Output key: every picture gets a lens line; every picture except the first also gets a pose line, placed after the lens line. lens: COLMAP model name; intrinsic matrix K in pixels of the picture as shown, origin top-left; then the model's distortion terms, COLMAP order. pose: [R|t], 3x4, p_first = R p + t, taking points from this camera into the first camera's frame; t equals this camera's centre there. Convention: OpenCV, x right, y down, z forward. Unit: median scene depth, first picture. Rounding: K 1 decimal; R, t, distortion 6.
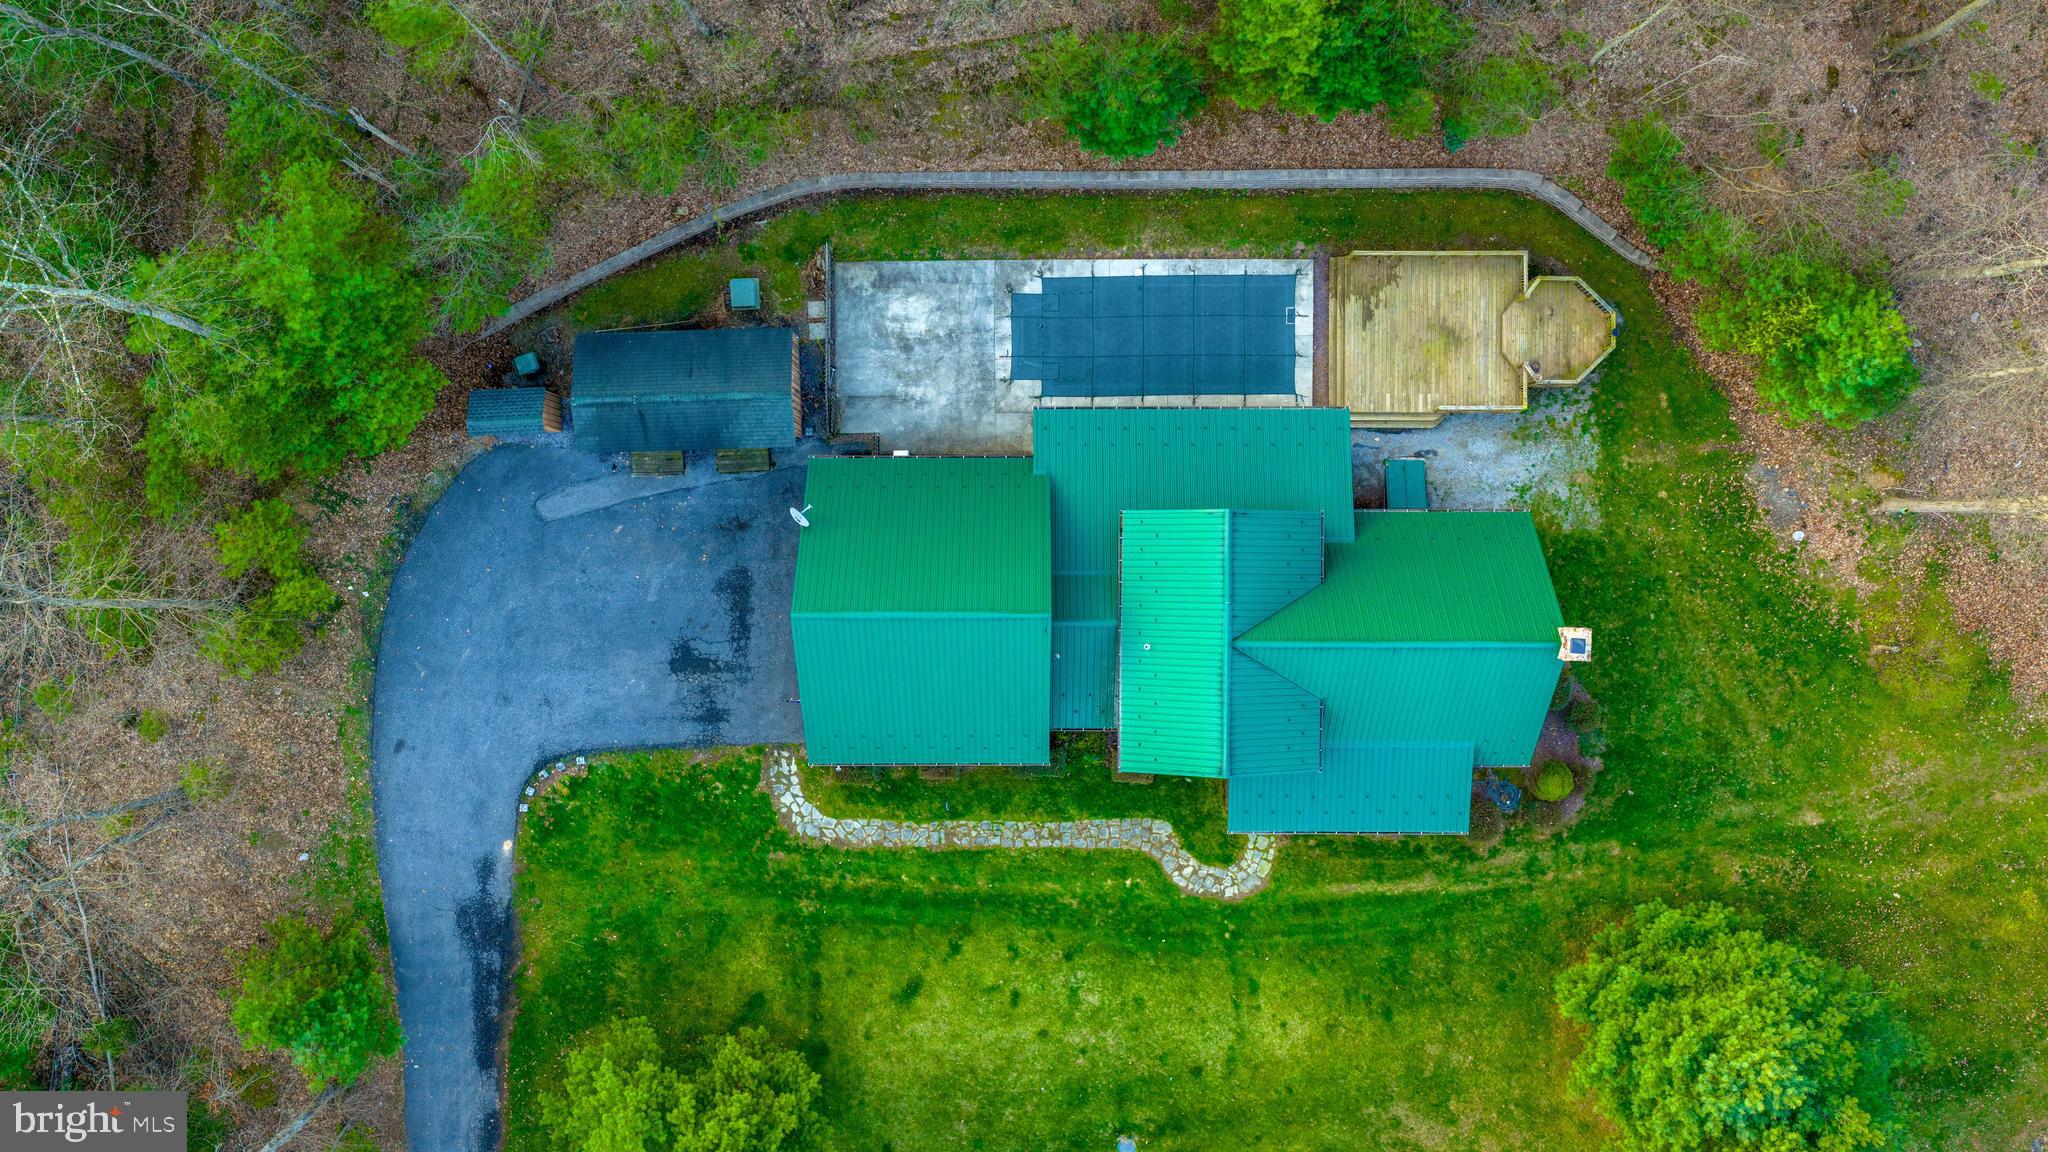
lens RADIAL K [[1700.5, 0, 1029.1], [0, 1700.5, 580.0], [0, 0, 1]] dist [0.029149, -0.054506]
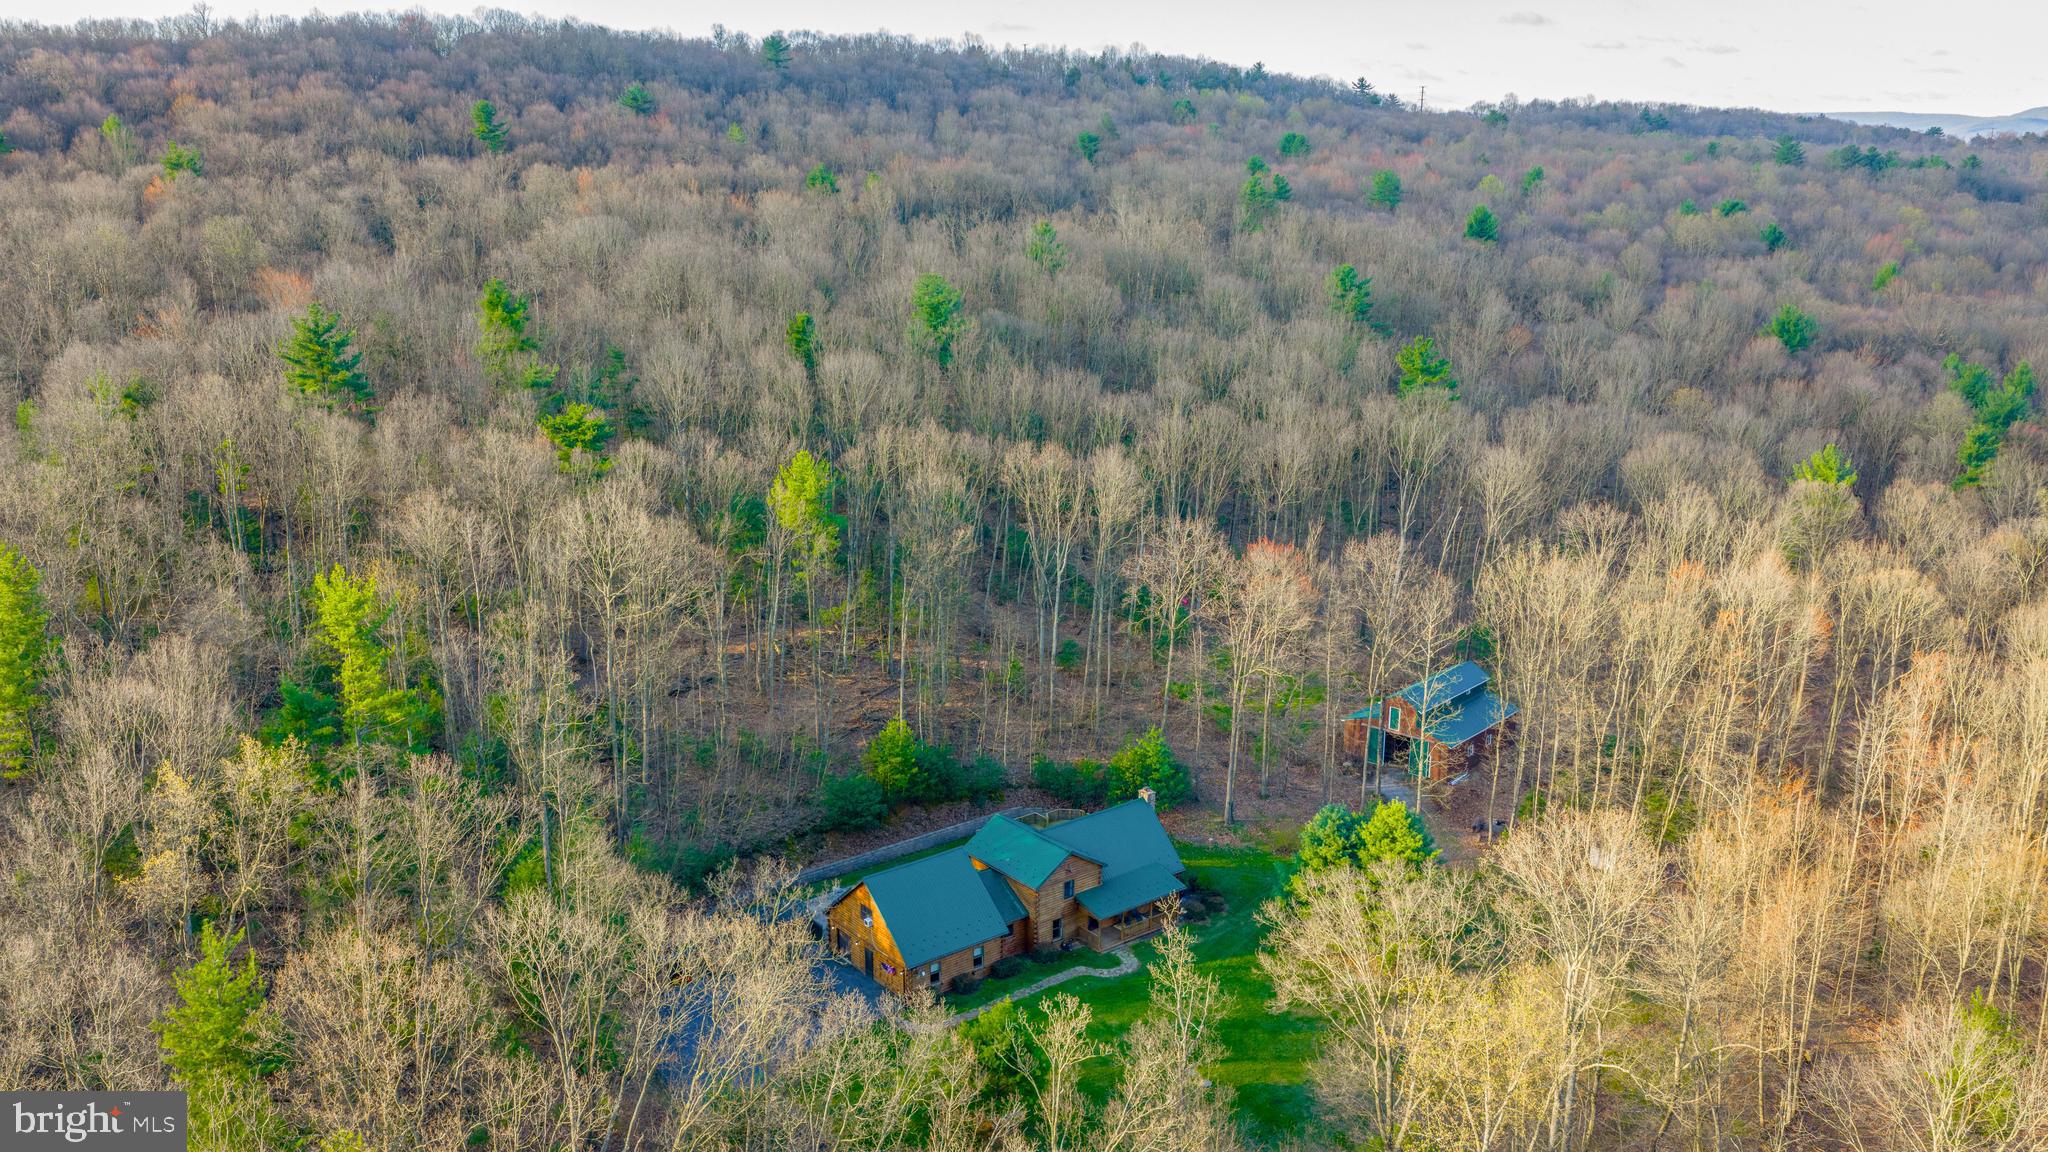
lens RADIAL K [[1700.5, 0, 1015.5], [0, 1700.5, 566.4], [0, 0, 1]] dist [0.029149, -0.054506]
pose [[0.783721, -0.151002, 0.602478, -1.054285], [0.621098, 0.183690, -0.761903, 1.465071], [0.004379, 0.971317, 0.237749, 0.114203]]
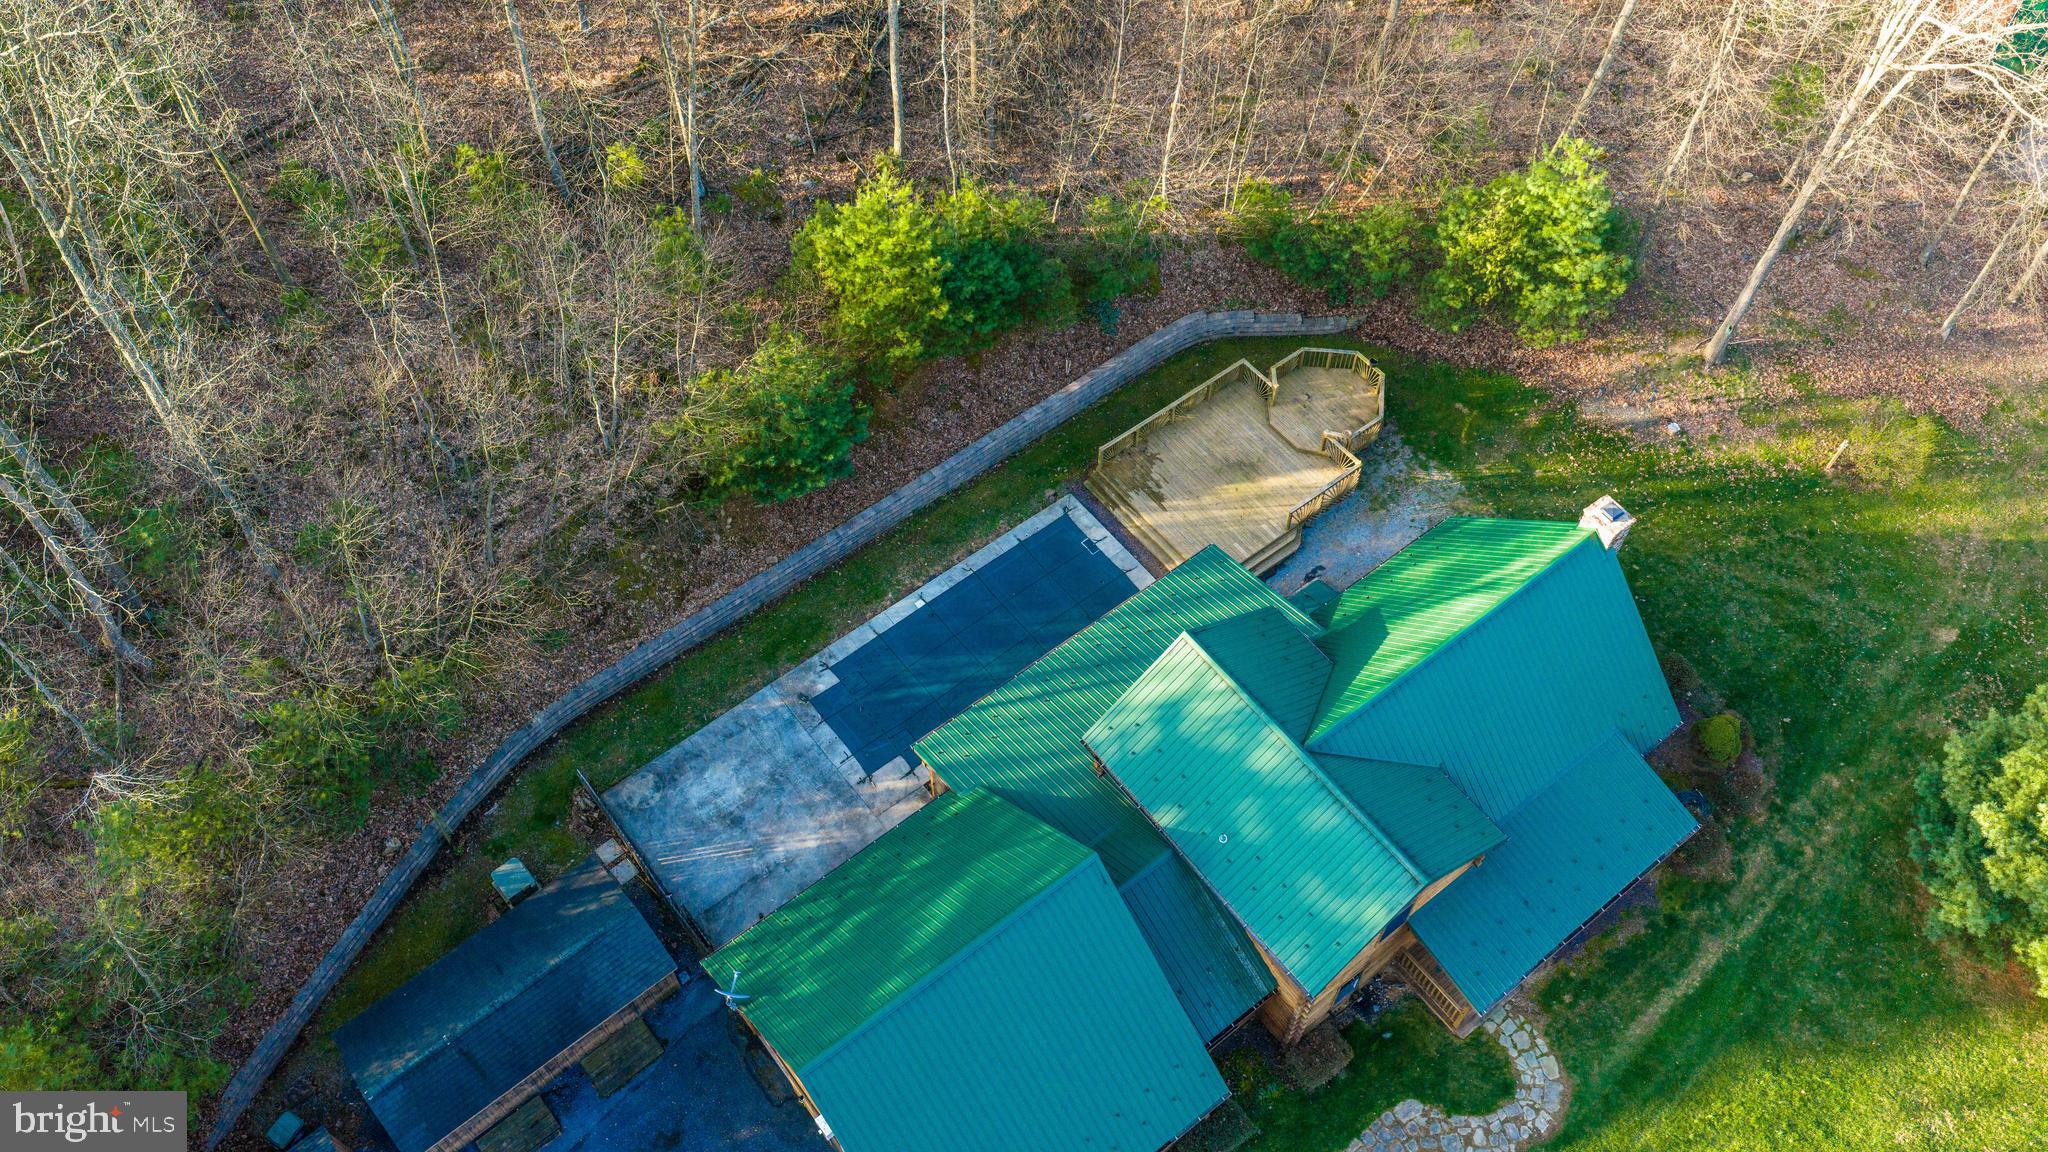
lens RADIAL K [[1700.5, 0, 1028.7], [0, 1700.5, 582.8], [0, 0, 1]] dist [0.029149, -0.054506]
pose [[0.786800, -0.512975, 0.343223, -0.176761], [0.617194, 0.650210, -0.443056, 0.219724], [0.004110, 0.560432, 0.828190, 0.289985]]
